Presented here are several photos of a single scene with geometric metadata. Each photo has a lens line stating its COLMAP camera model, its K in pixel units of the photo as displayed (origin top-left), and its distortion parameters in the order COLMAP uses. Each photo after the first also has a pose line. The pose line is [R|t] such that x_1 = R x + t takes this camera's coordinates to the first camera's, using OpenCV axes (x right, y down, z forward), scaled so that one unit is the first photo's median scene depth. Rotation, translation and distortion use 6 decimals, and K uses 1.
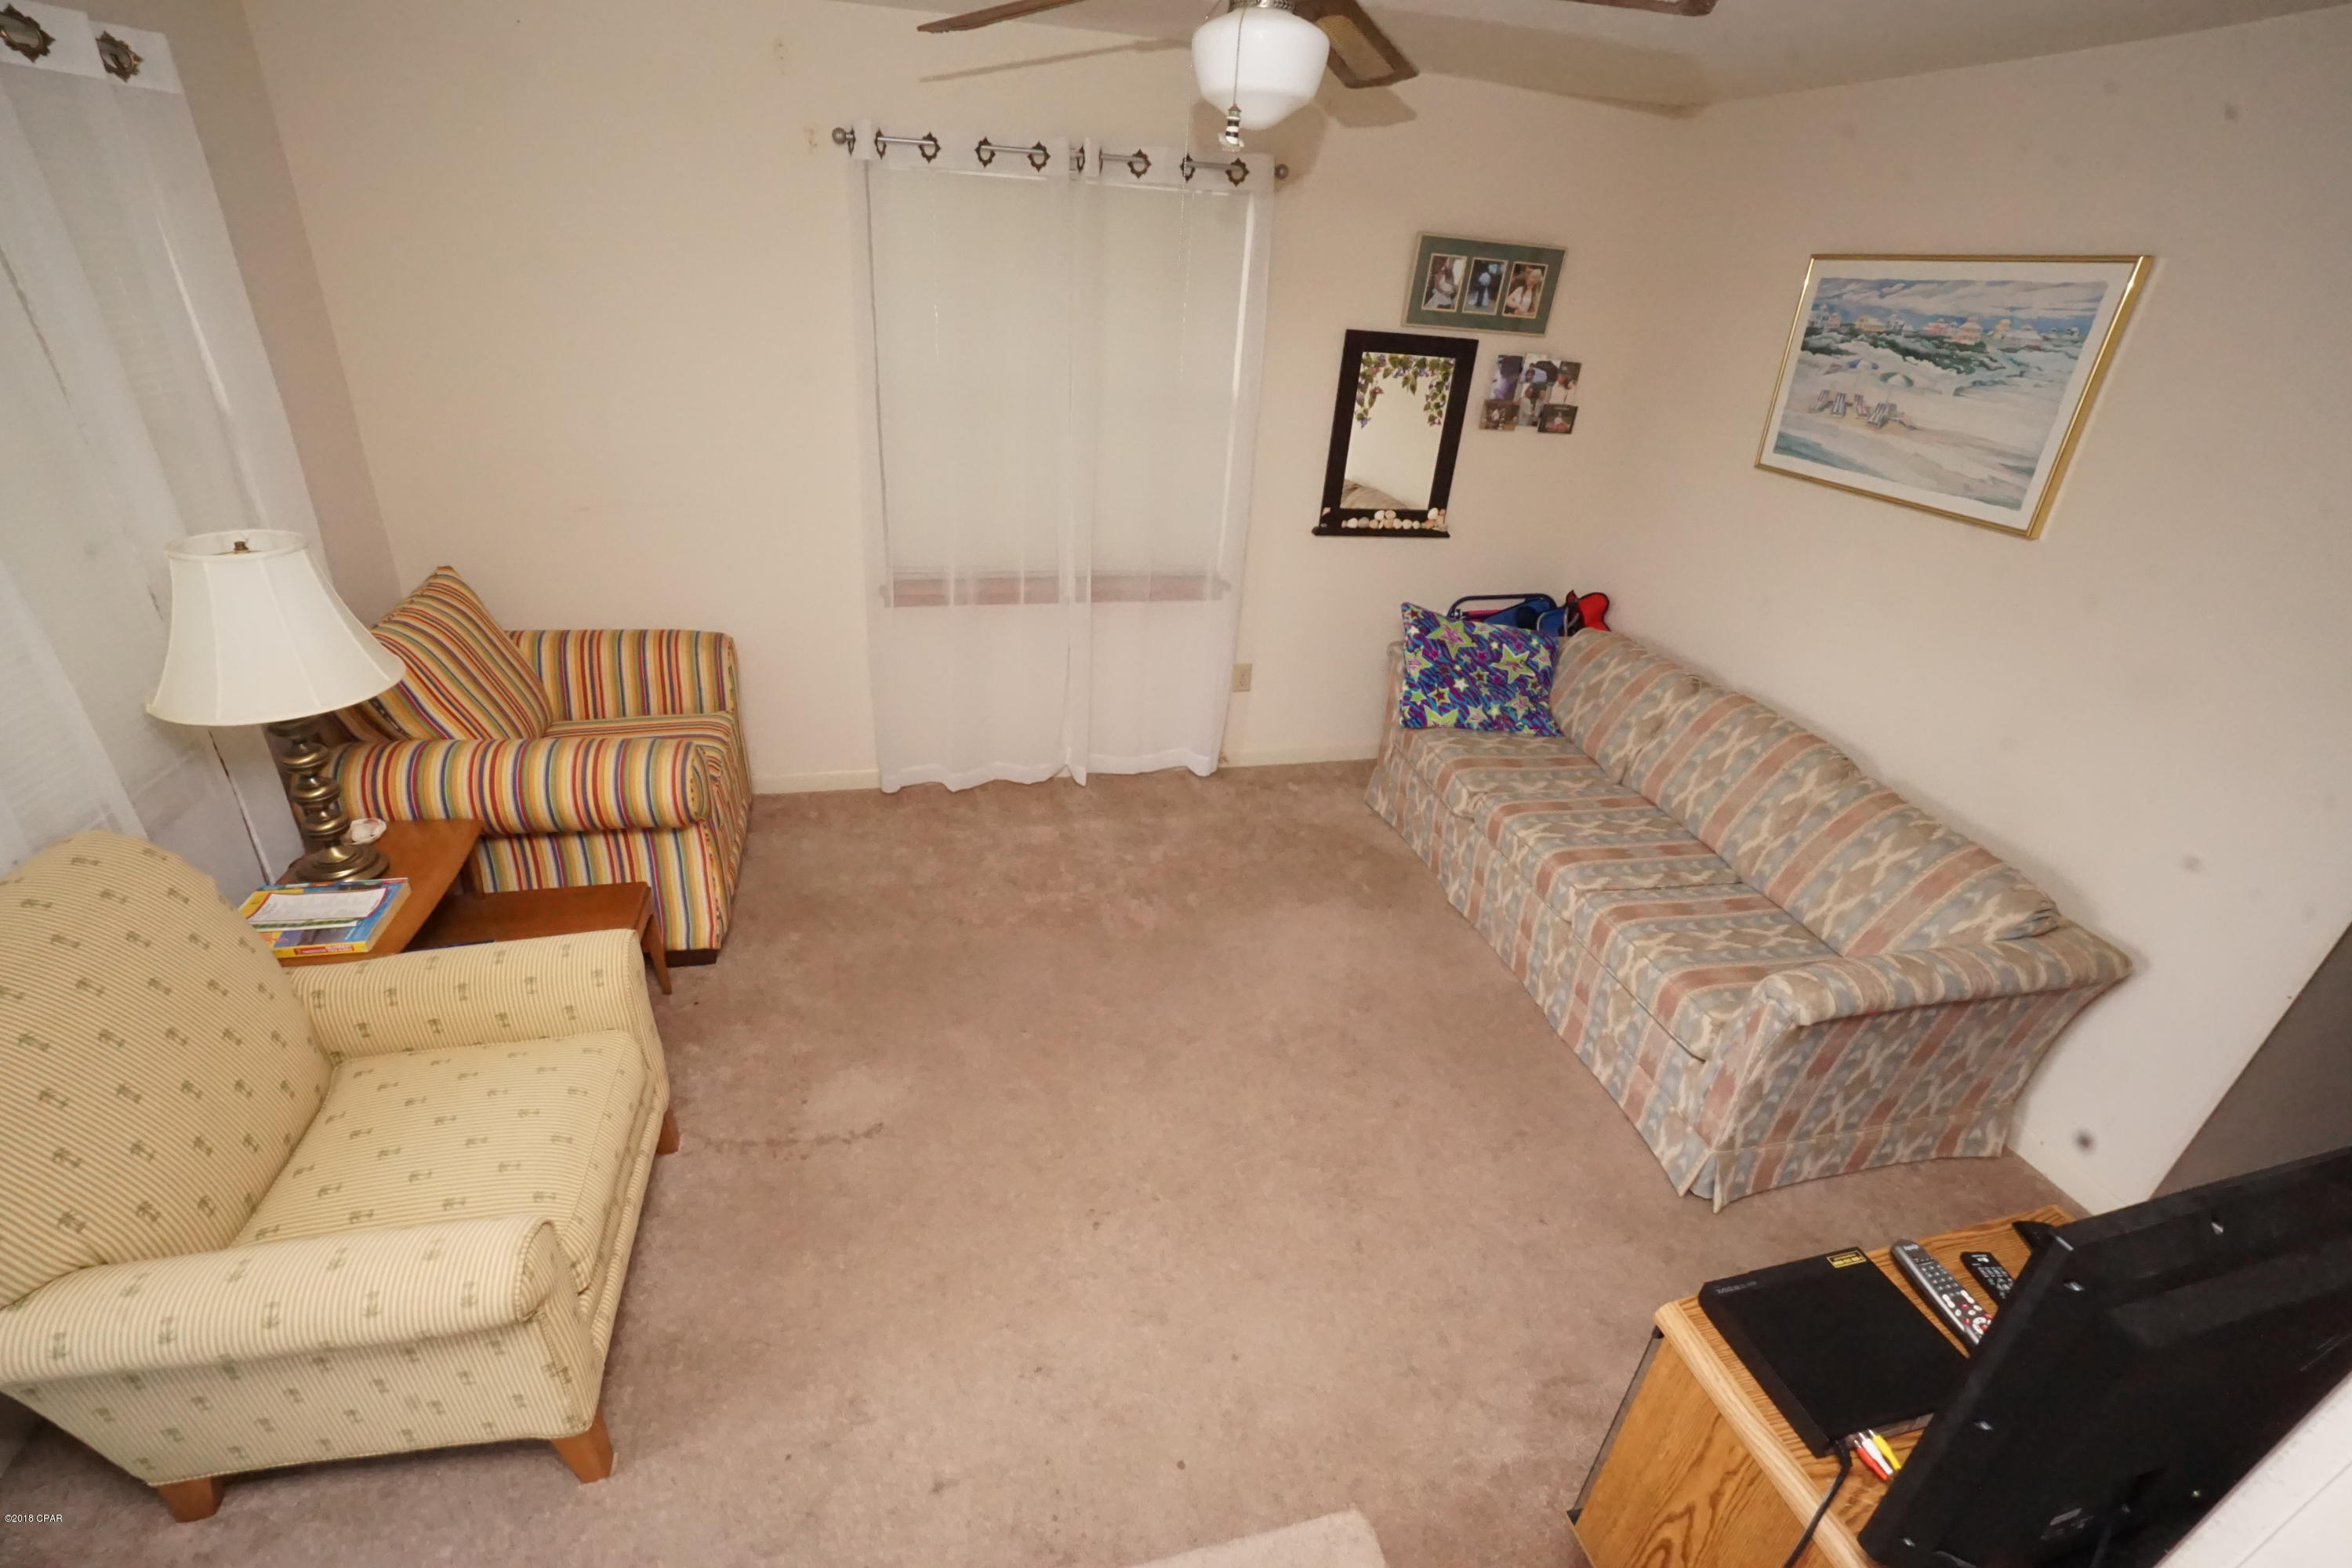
lens RADIAL K [[1041.1, 0, 1168.8], [0, 1041.1, 776.9], [0, 0, 1]] dist [-0.066574, 0.024802]
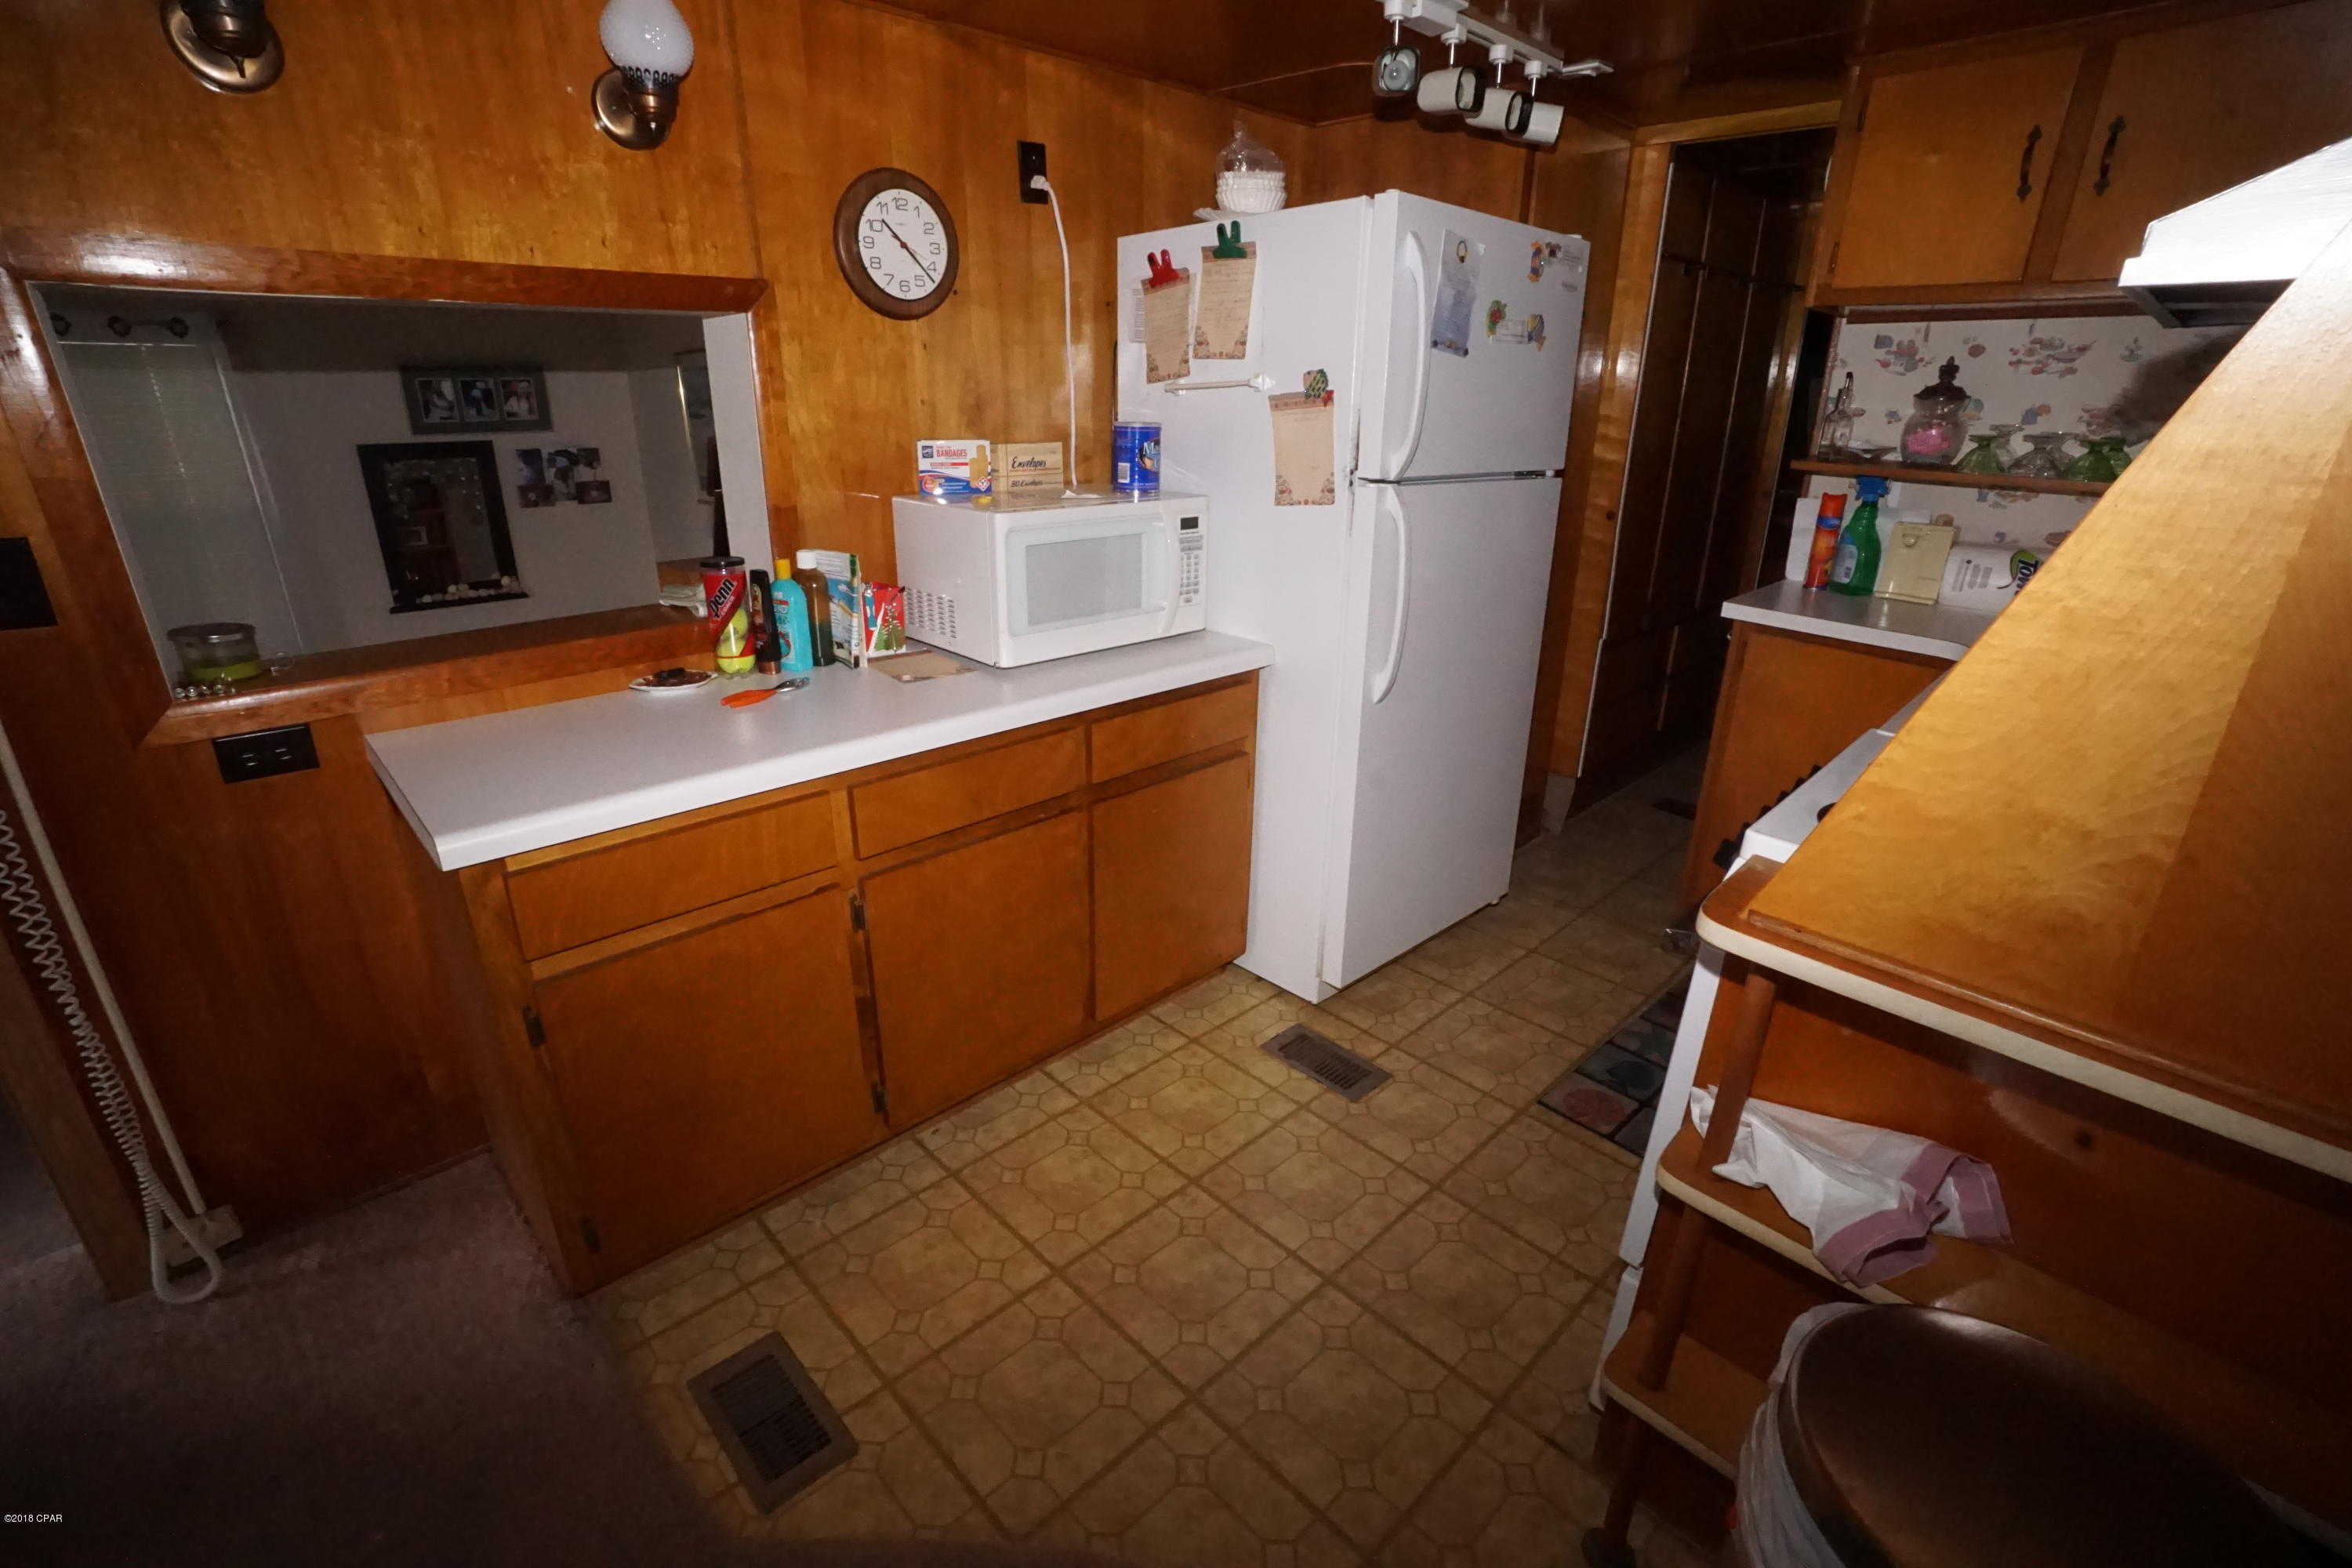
lens RADIAL K [[1038.5, 0, 1165.8], [0, 1038.5, 781.7], [0, 0, 1]] dist [-0.066480, 0.024779]
pose [[0.872047, -0.235397, 0.429095, 0.405378], [0.272312, 0.961865, -0.025748, 0.243037], [-0.406670, 0.139301, 0.902892, -0.413245]]
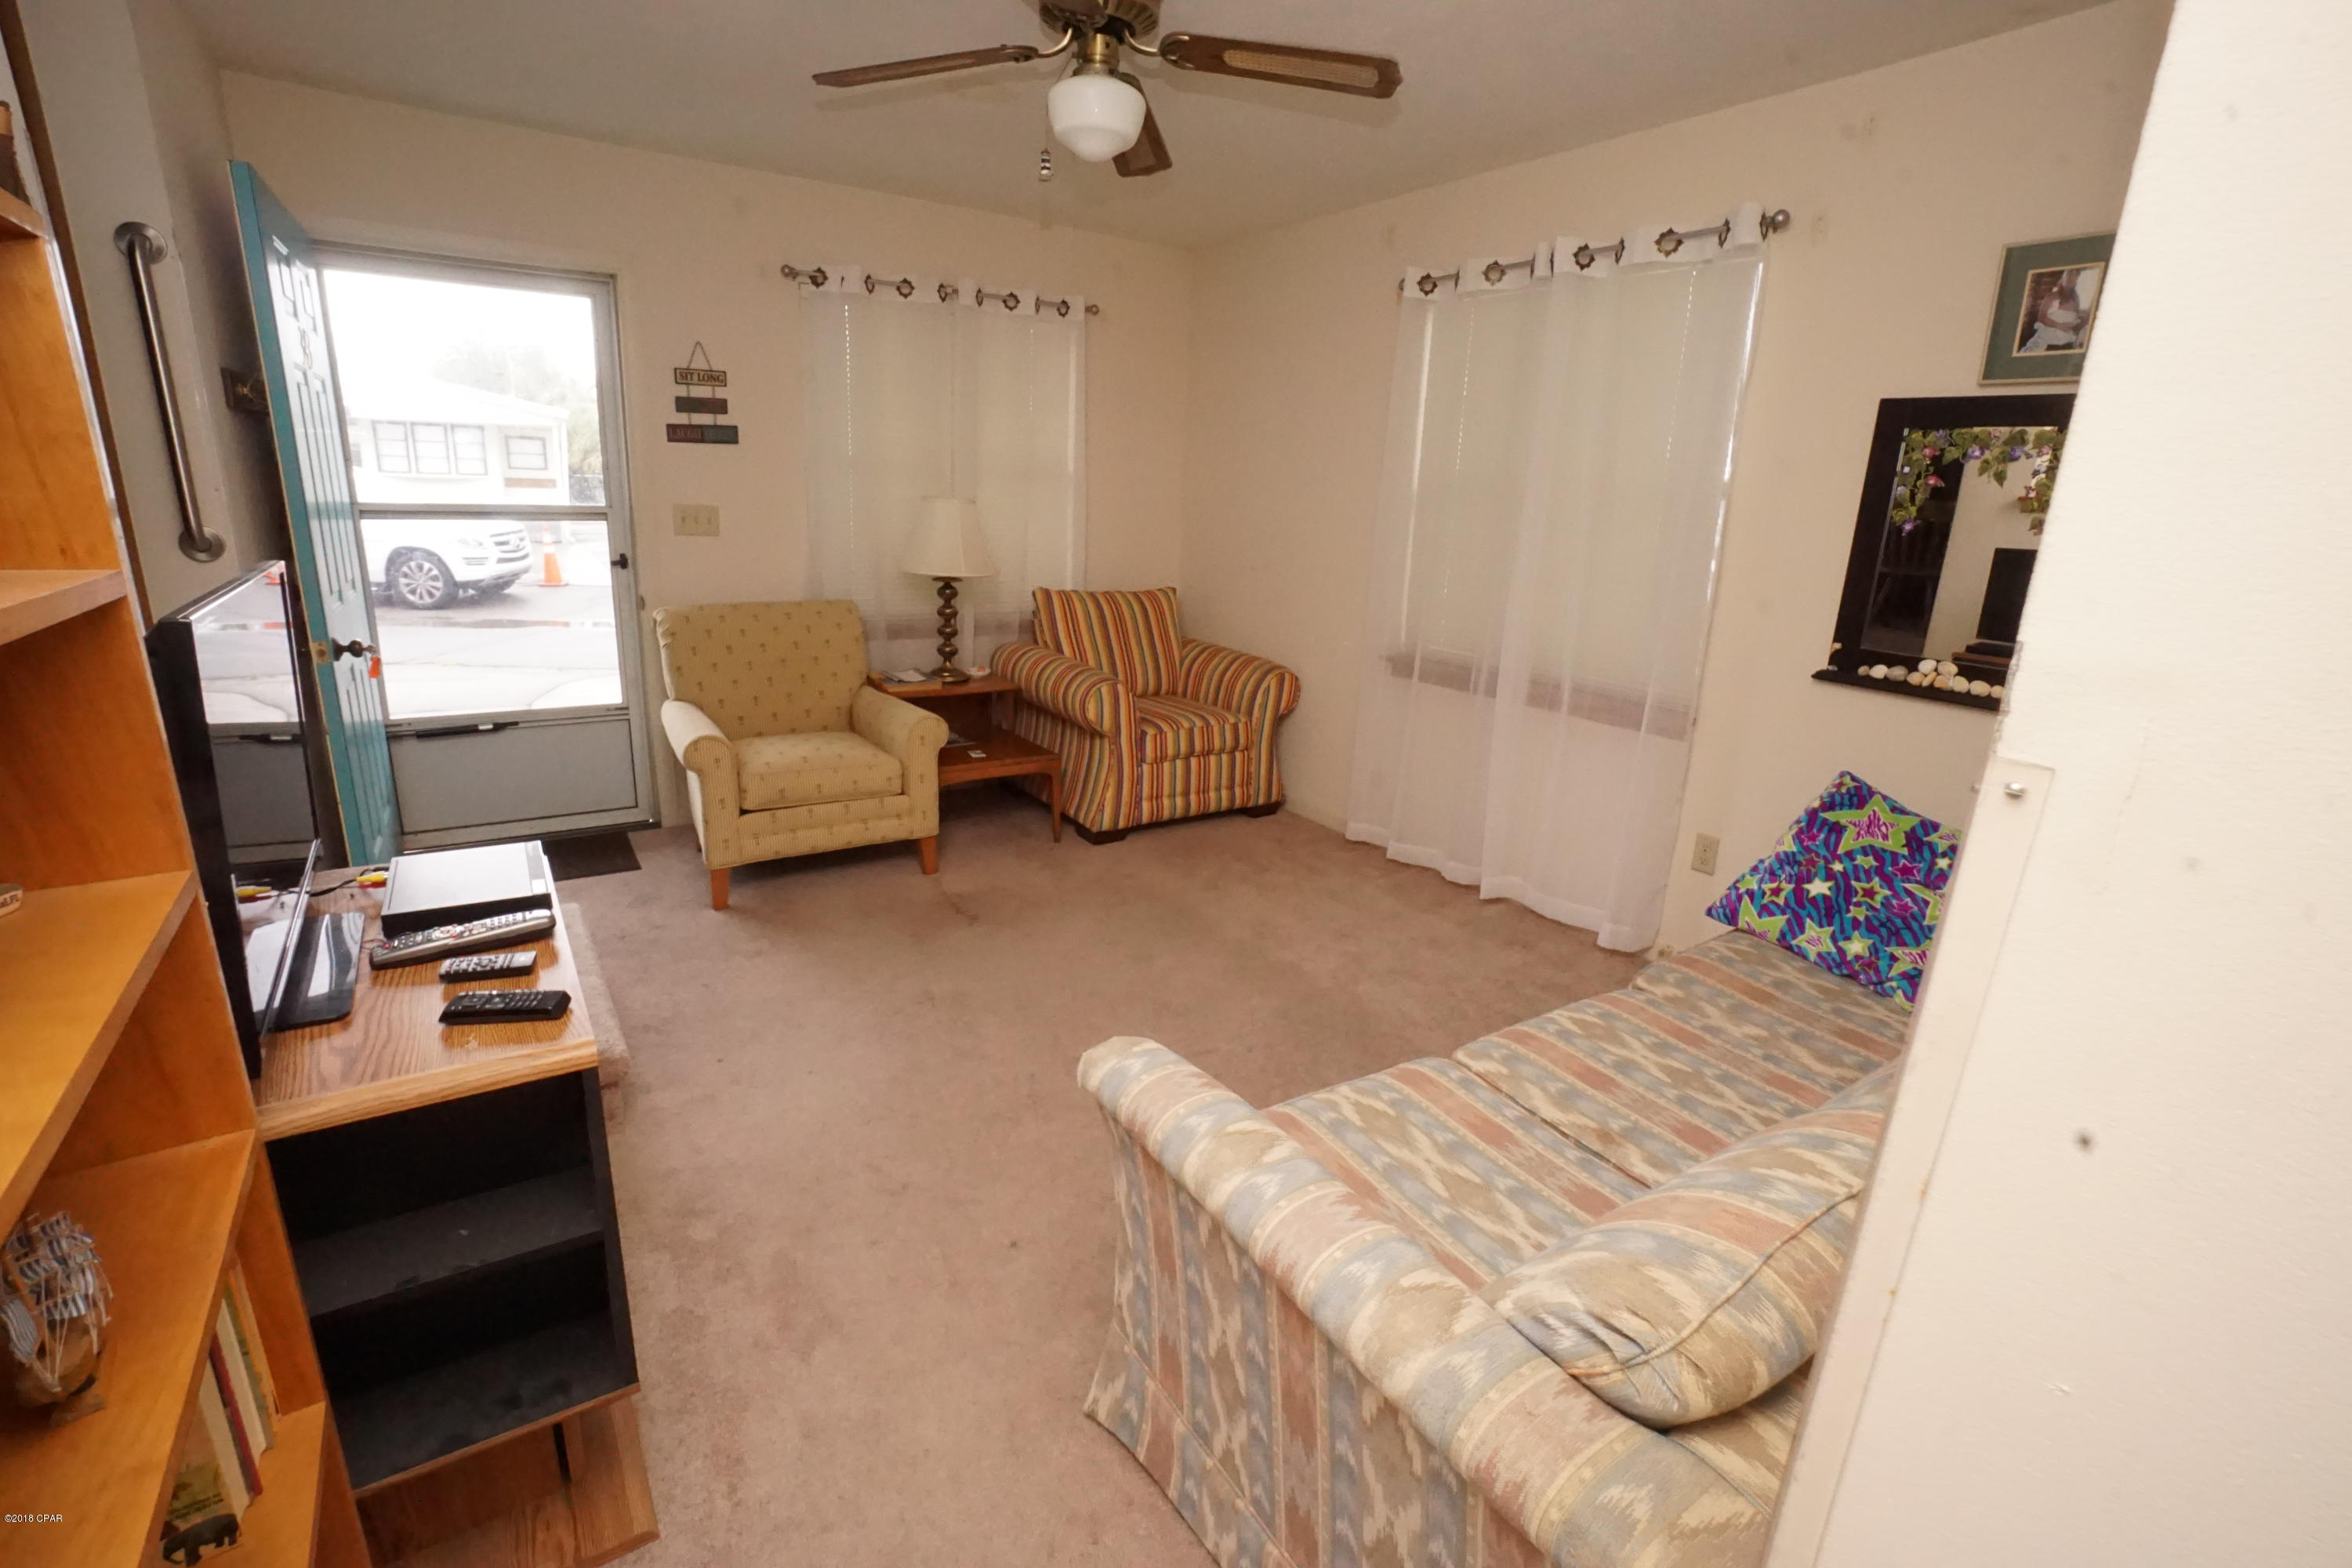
lens RADIAL K [[1038.5, 0, 1165.8], [0, 1038.5, 781.7], [0, 0, 1]] dist [-0.066480, 0.024779]
pose [[0.329256, 0.202594, -0.922251, 0.711486], [-0.444033, 0.895199, 0.038126, 0.006366], [0.833322, 0.396957, 0.384708, 0.404654]]
